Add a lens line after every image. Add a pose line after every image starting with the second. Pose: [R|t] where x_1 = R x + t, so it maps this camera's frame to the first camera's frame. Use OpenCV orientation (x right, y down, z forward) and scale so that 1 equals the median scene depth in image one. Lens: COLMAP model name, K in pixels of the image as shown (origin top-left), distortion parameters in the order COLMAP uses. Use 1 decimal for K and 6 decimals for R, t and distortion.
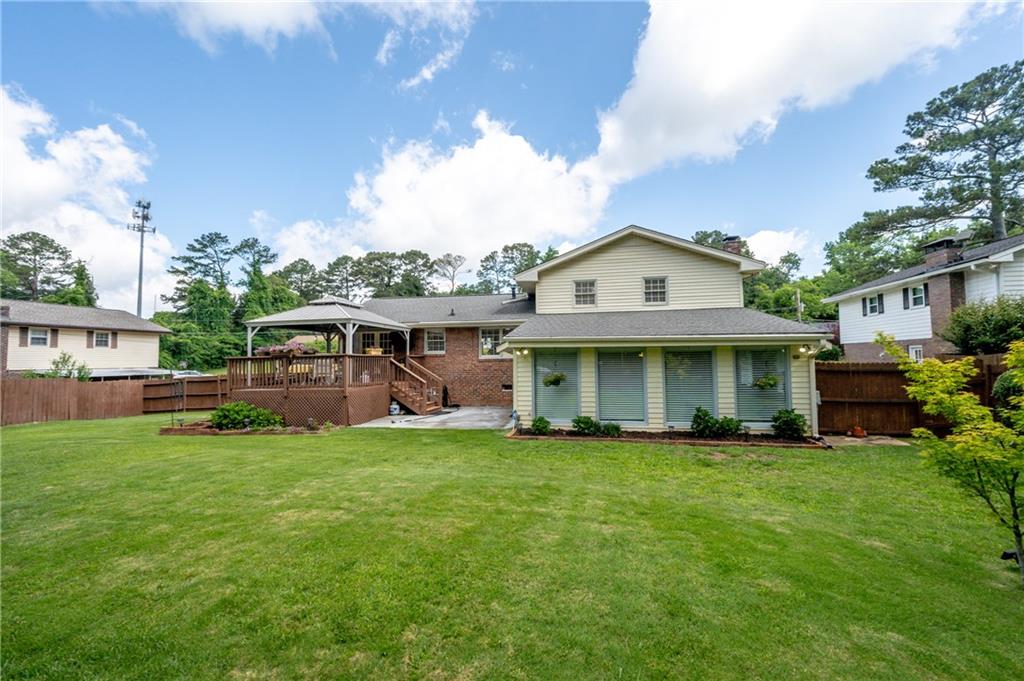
lens RADIAL K [[411.4, 0, 512.0], [0, 411.4, 340.5], [0, 0, 1]] dist [0.000217, -0.000059]
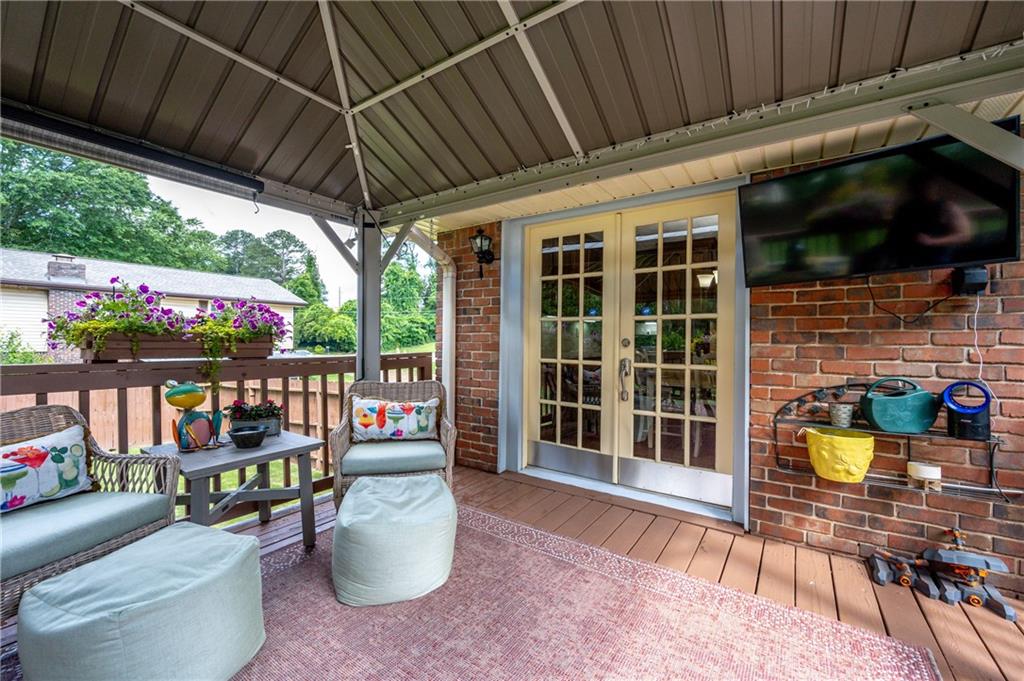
lens RADIAL K [[411.4, 0, 512.0], [0, 411.4, 340.5], [0, 0, 1]] dist [0.000217, -0.000059]
pose [[0.915778, 0.018597, -0.401254, -0.059379], [-0.000136, 0.998942, 0.045987, 0.004678], [0.401685, -0.042059, 0.914812, 0.161940]]
